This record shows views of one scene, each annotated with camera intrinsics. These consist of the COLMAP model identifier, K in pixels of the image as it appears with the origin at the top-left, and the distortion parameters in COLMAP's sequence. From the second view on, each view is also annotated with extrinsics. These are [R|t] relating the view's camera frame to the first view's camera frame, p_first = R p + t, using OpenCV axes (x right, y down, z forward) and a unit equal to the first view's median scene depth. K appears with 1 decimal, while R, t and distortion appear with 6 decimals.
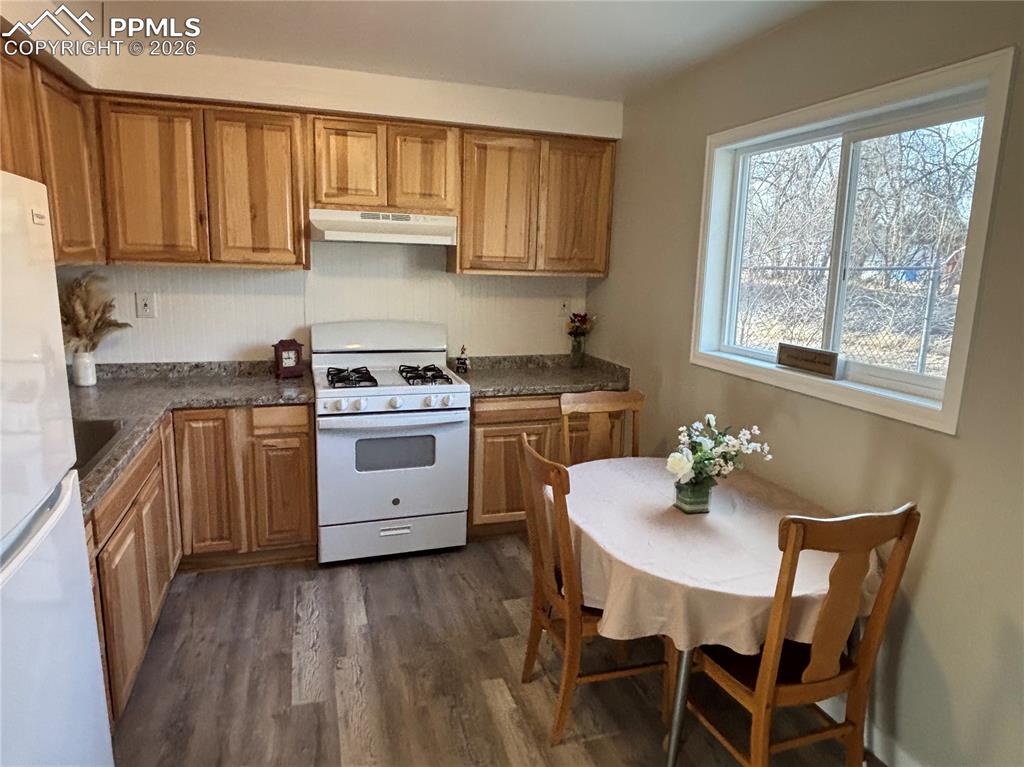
lens RADIAL K [[642.5, 0, 512.0], [0, 642.5, 383.5], [0, 0, 1]] dist [0.050900, -0.085998]
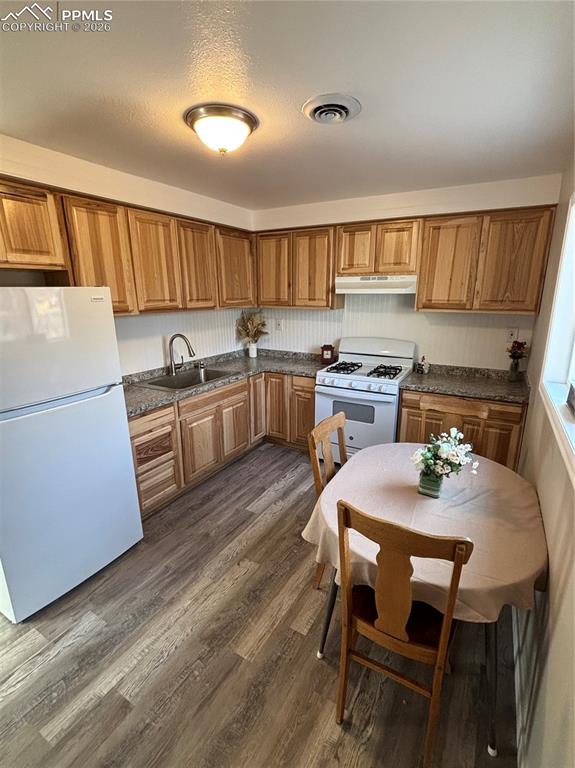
lens RADIAL K [[360.9, 0, 287.5], [0, 360.9, 384.0], [0, 0, 1]] dist [-0.001221, -0.000551]
pose [[0.666815, 0.156850, -0.728530, 0.454665], [-0.117091, 0.987509, 0.105435, -0.059009], [0.735967, 0.014998, 0.676851, 0.194092]]
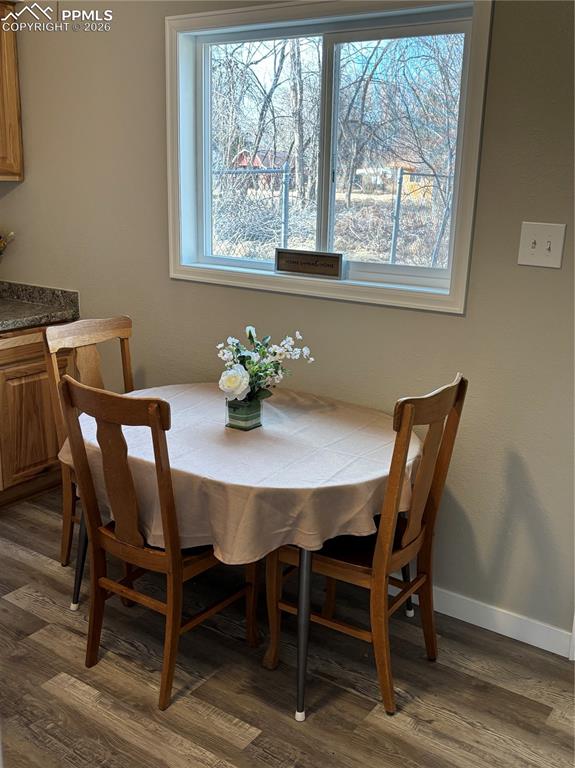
lens RADIAL K [[777.6, 0, 287.5], [0, 777.6, 384.0], [0, 0, 1]] dist [0.039226, -0.017575]
pose [[0.788373, -0.159044, 0.594284, -0.266959], [0.106051, 0.986678, 0.123371, -0.002975], [-0.605988, -0.034238, 0.794737, 0.031205]]
